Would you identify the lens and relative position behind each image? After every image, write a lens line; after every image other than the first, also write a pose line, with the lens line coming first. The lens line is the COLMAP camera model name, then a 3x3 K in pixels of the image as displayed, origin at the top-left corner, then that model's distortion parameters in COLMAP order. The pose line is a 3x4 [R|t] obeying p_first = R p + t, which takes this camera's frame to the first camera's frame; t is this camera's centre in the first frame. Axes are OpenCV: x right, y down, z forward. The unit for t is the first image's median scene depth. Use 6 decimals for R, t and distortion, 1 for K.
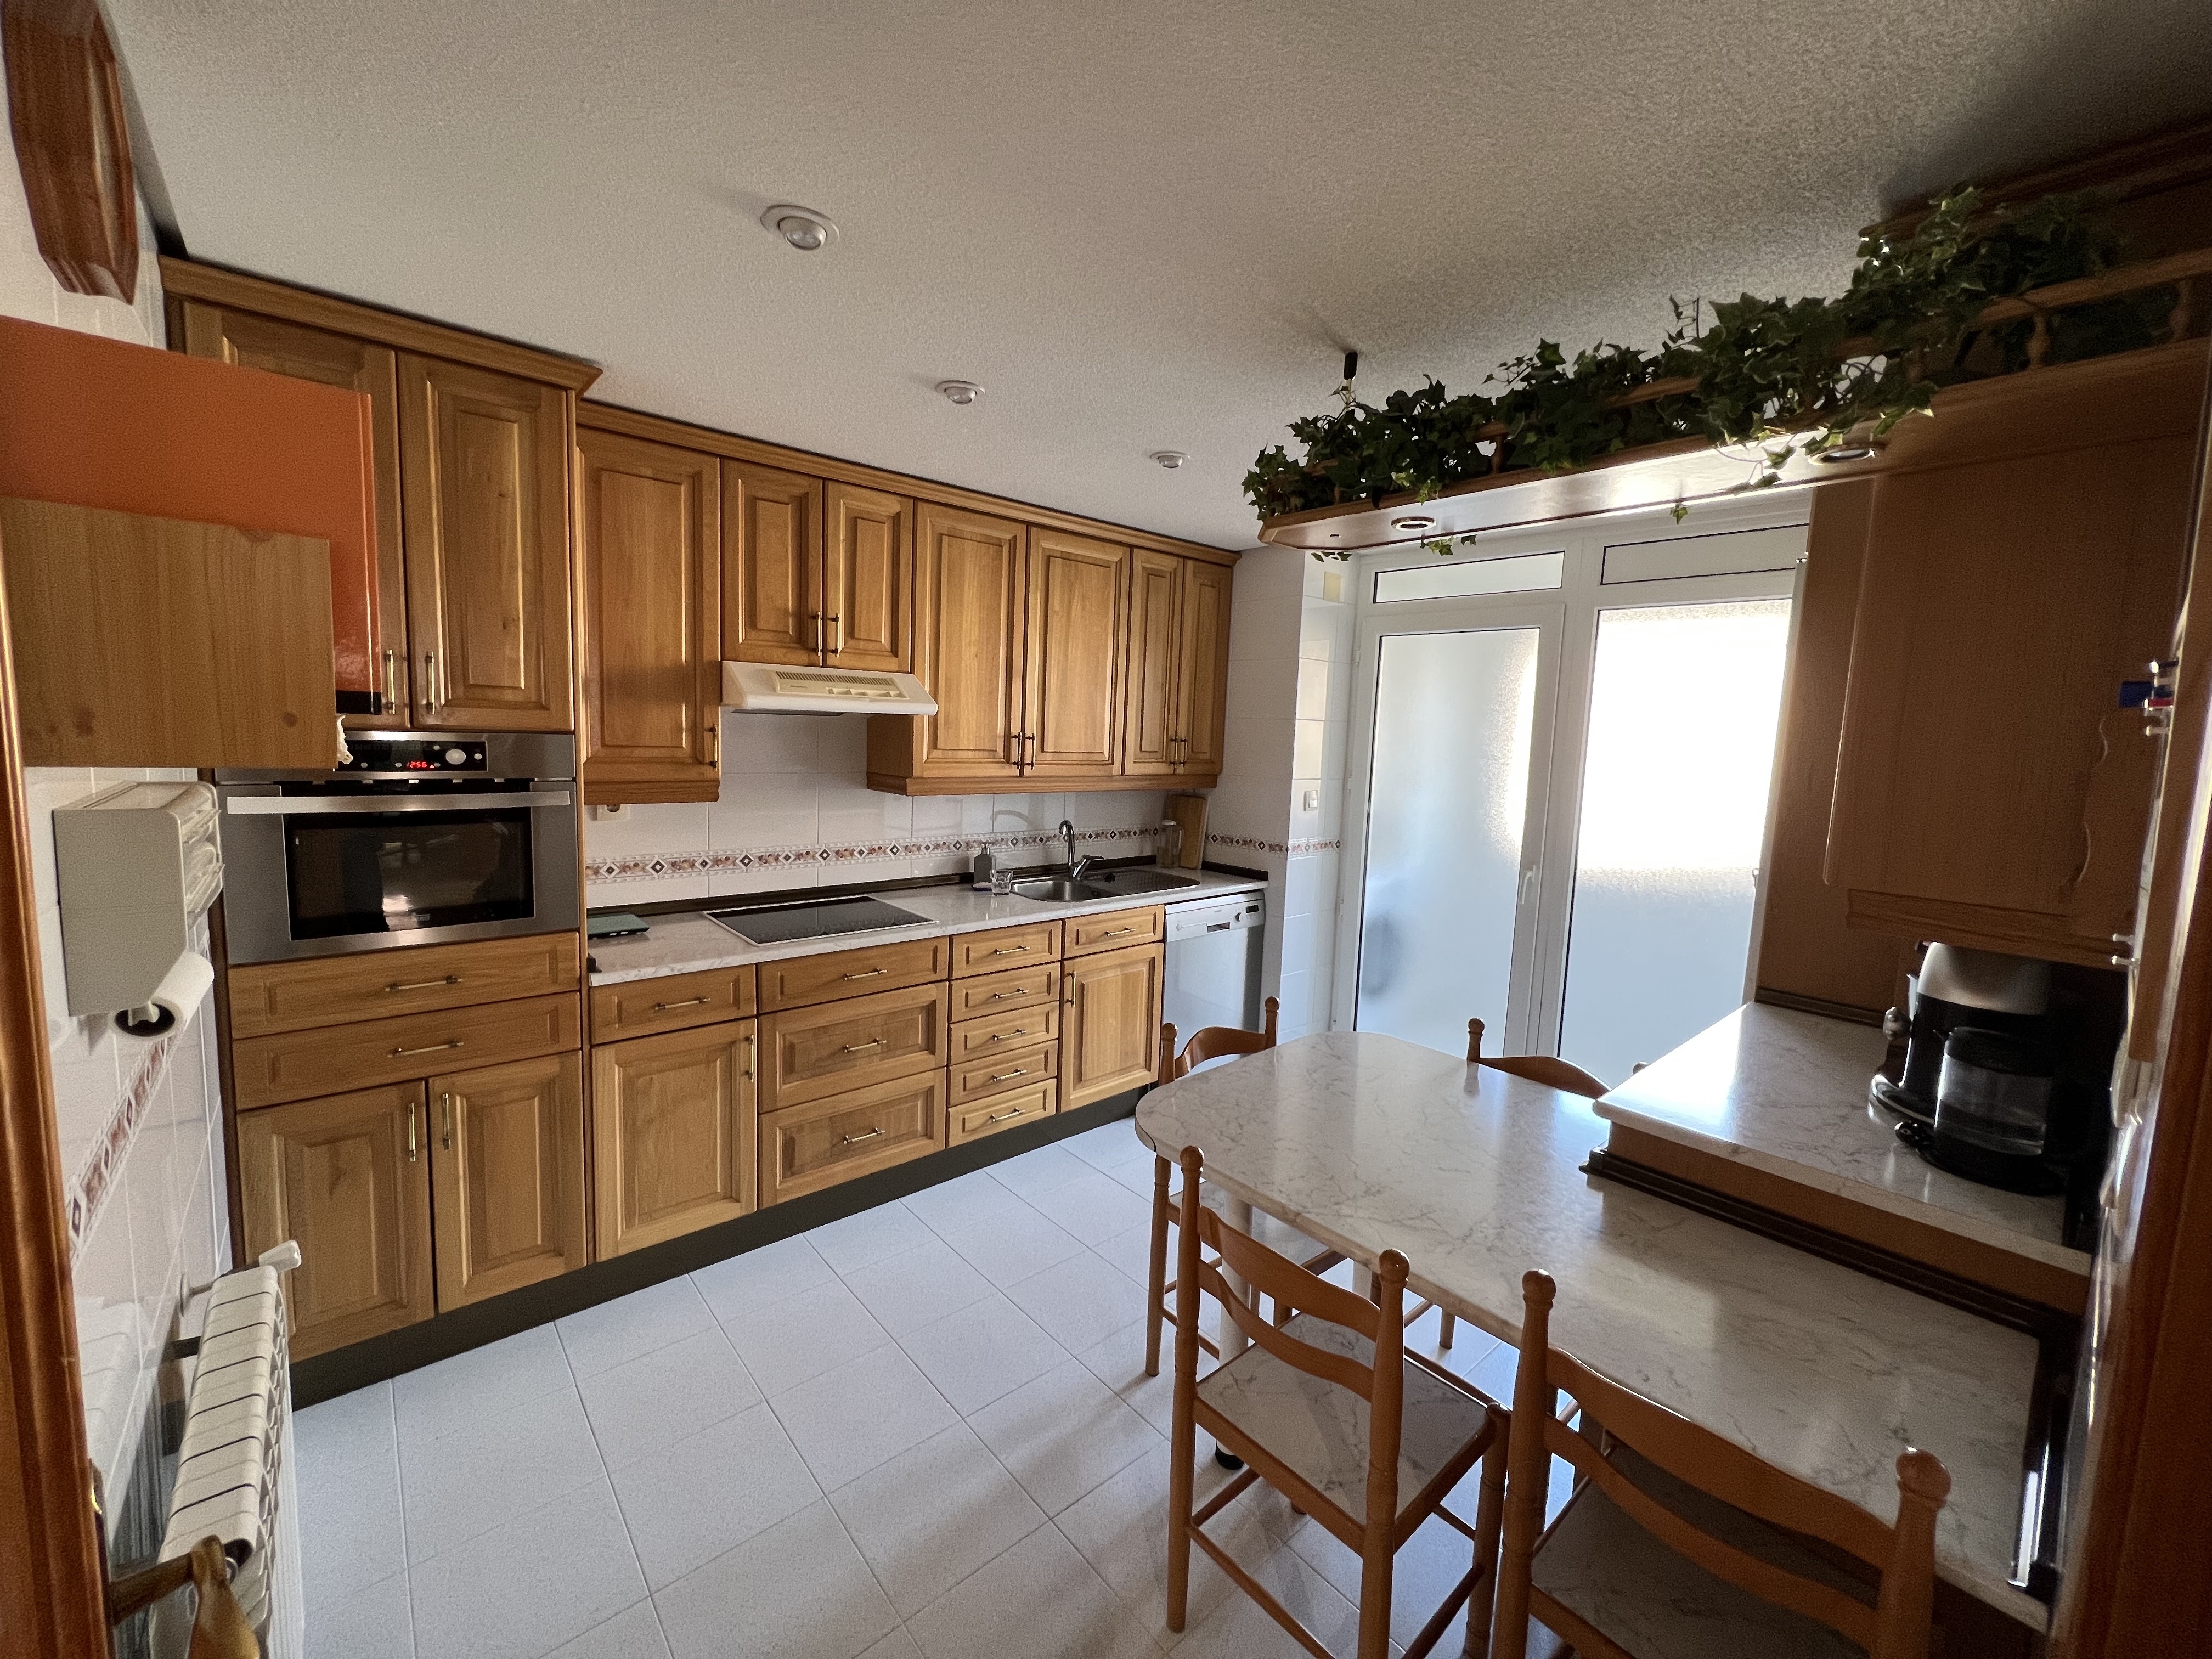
lens RADIAL K [[883.7, 0, 1098.5], [0, 883.7, 817.4], [0, 0, 1]] dist [-0.002600, -0.000153]
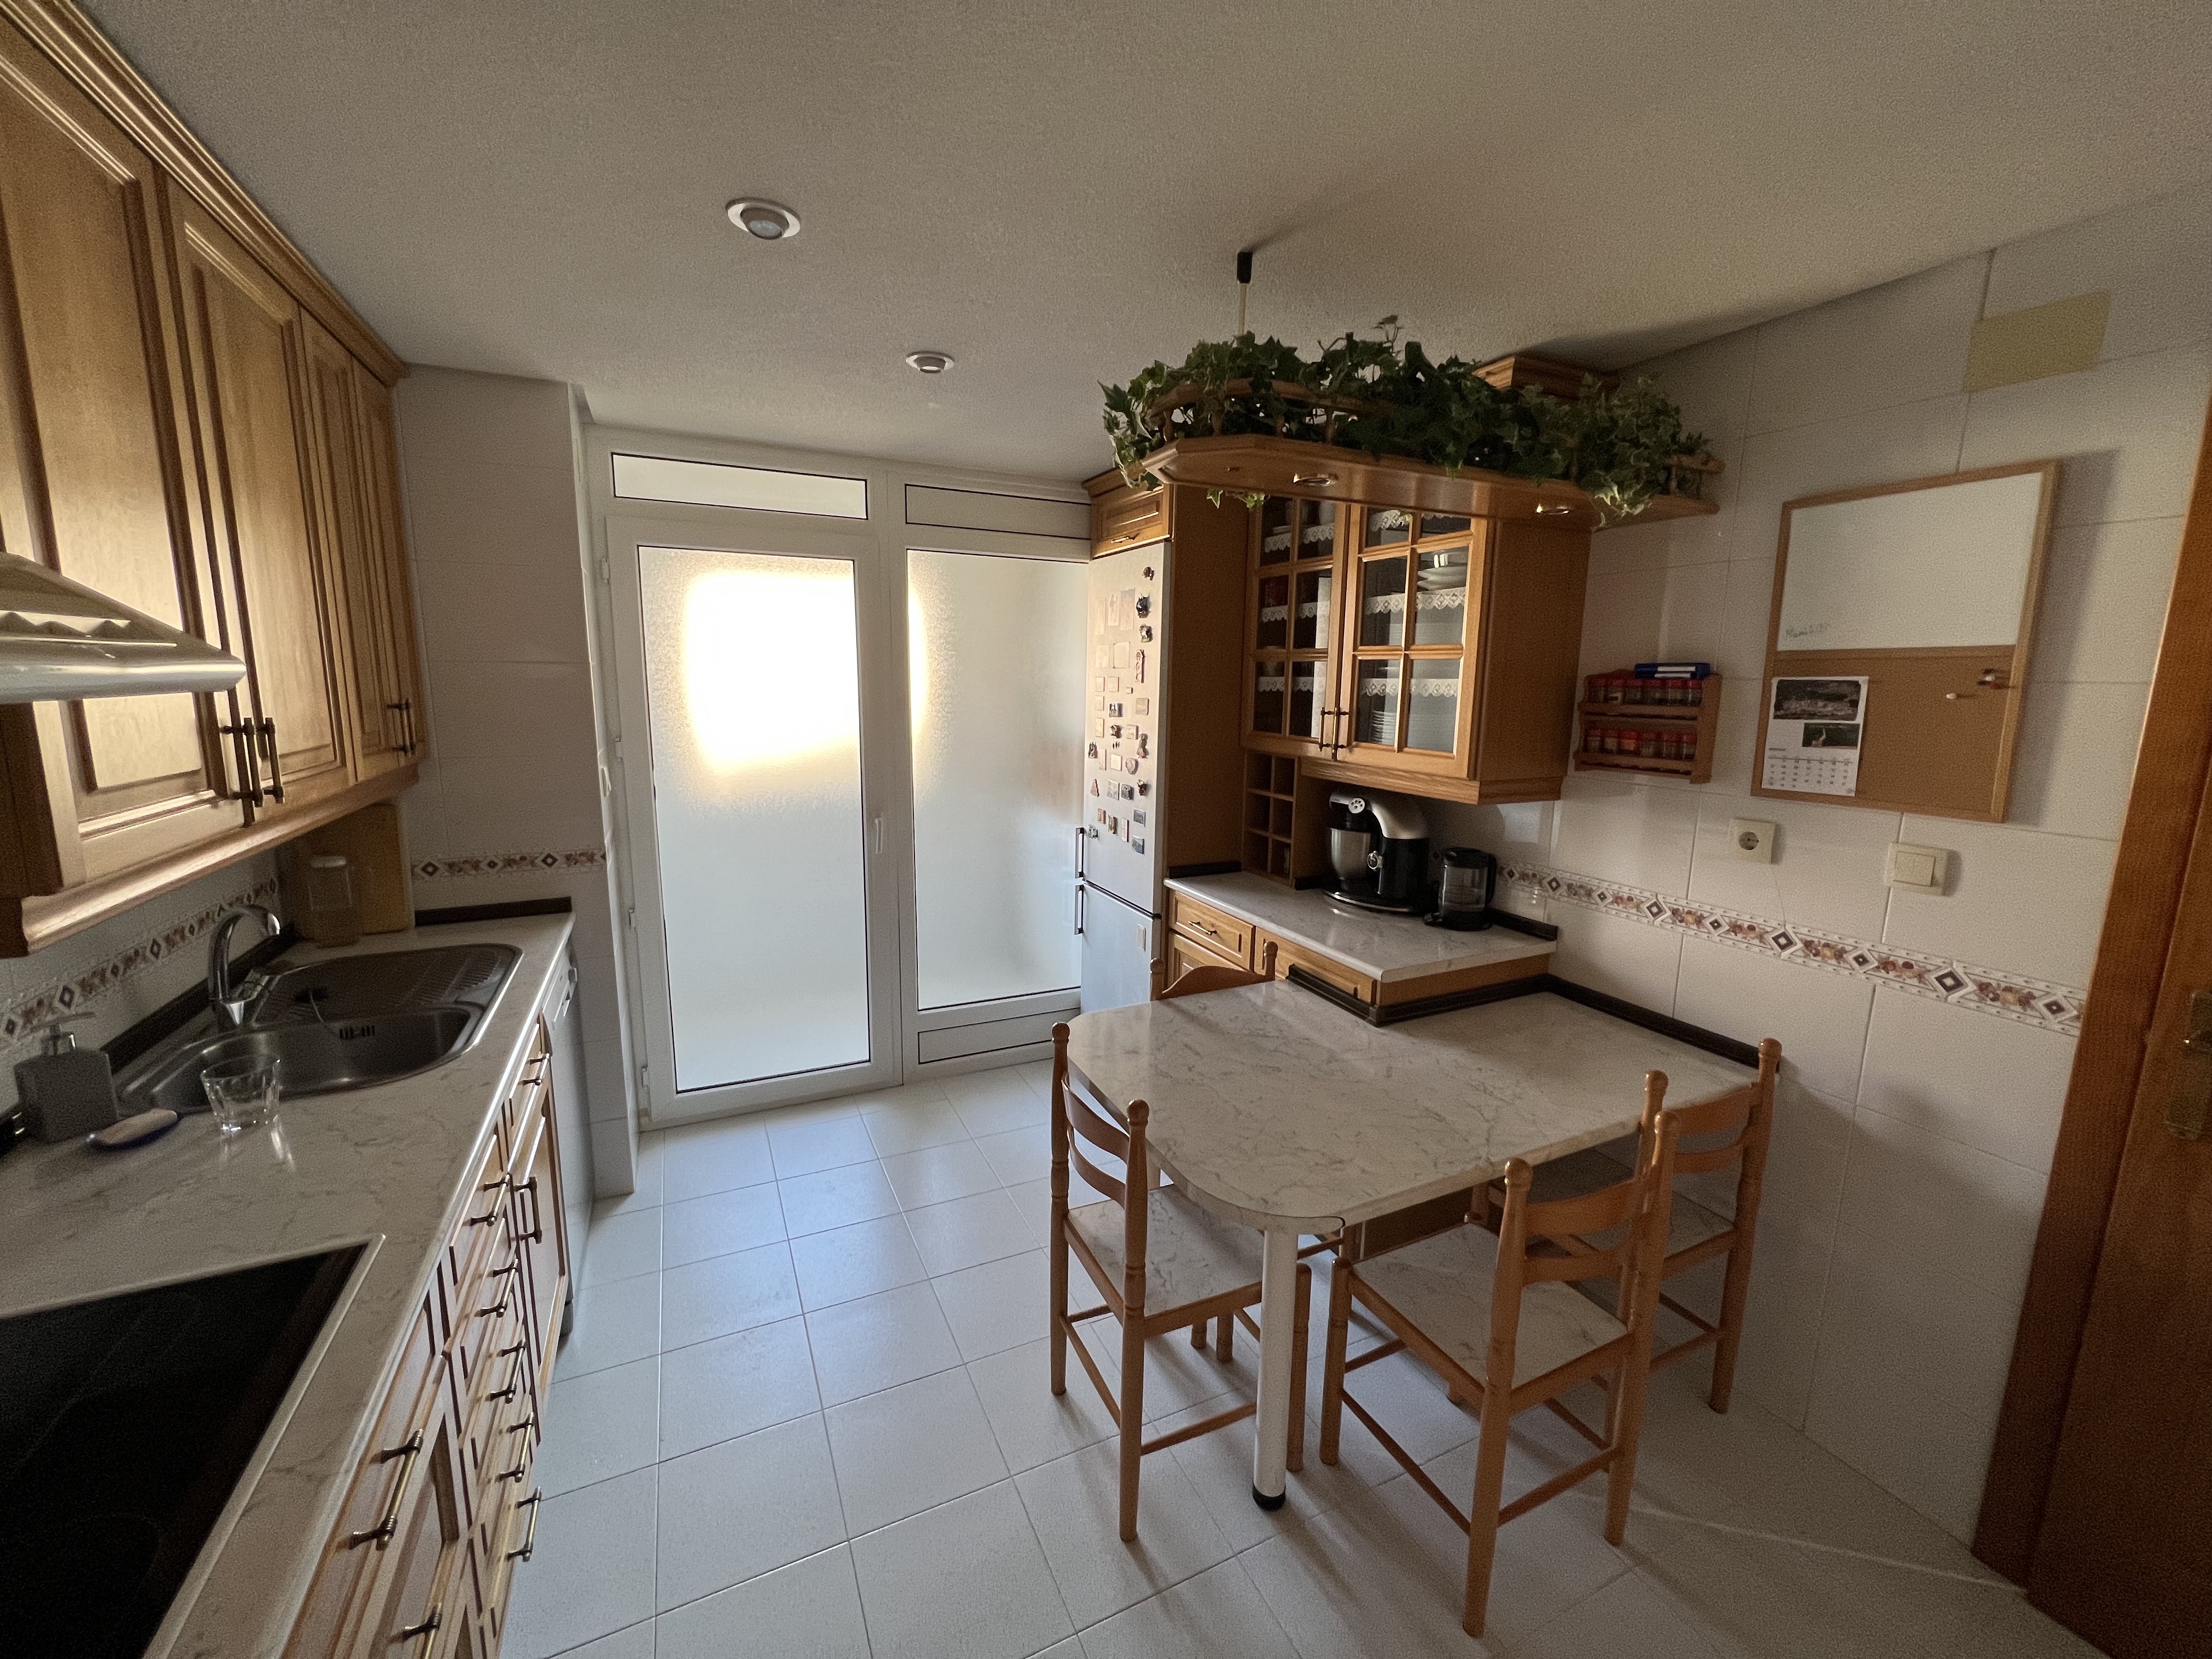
lens RADIAL K [[883.7, 0, 1098.5], [0, 883.7, 817.4], [0, 0, 1]] dist [-0.002600, -0.000153]
pose [[0.265478, -0.193698, 0.944459, -0.378402], [0.110509, 0.979267, 0.169774, -0.077211], [-0.957762, 0.059300, 0.281380, 0.502756]]
